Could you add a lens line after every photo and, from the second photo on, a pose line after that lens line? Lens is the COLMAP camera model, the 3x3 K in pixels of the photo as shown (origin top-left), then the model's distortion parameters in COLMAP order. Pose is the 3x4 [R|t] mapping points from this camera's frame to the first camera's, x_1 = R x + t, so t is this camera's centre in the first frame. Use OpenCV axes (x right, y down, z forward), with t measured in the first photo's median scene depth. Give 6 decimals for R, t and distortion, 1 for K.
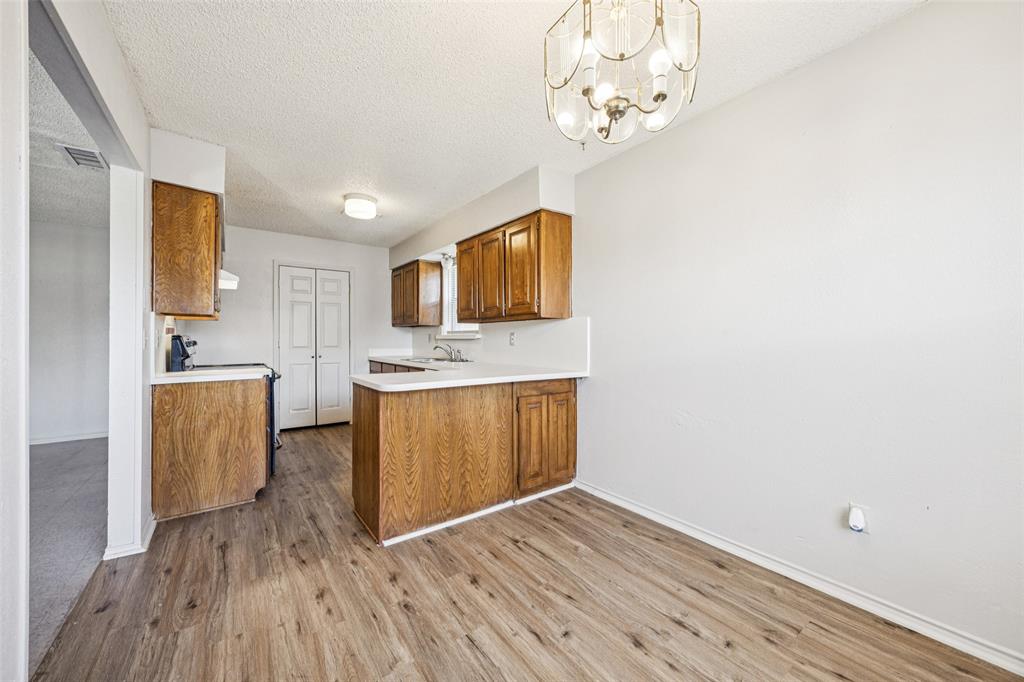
lens RADIAL K [[390.2, 0, 517.3], [0, 390.2, 340.6], [0, 0, 1]] dist [-0.003872, -0.000583]
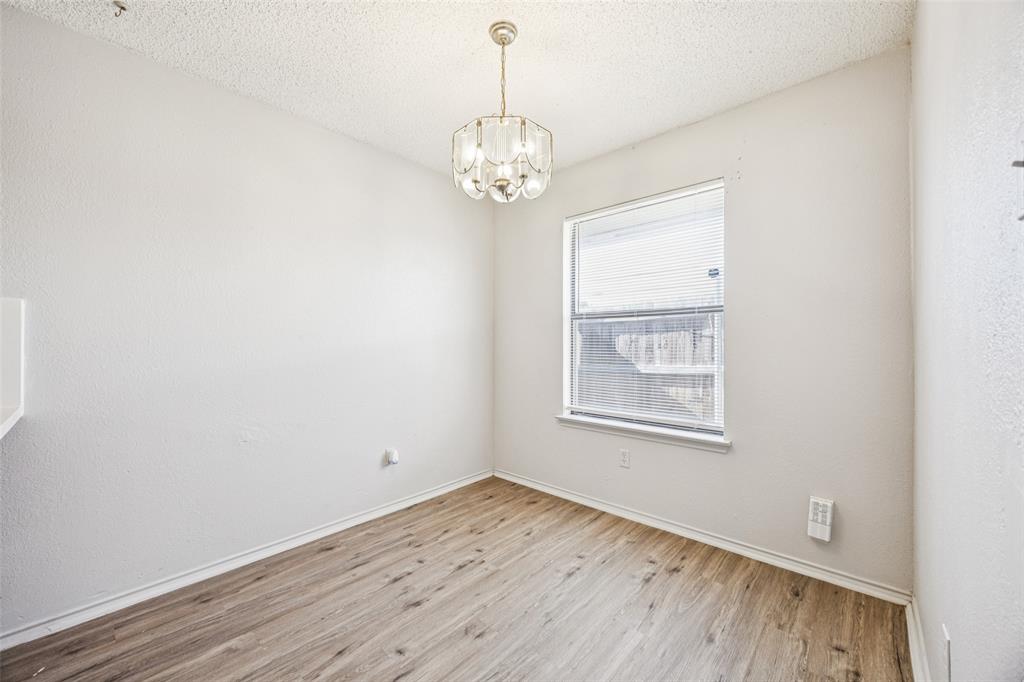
lens RADIAL K [[390.2, 0, 518.6], [0, 390.2, 341.5], [0, 0, 1]] dist [-0.003872, -0.000583]
pose [[-0.212361, 0.004491, 0.977181, -0.506772], [0.001938, 0.999989, -0.004175, -0.003867], [-0.977189, 0.001007, -0.212367, 0.529919]]
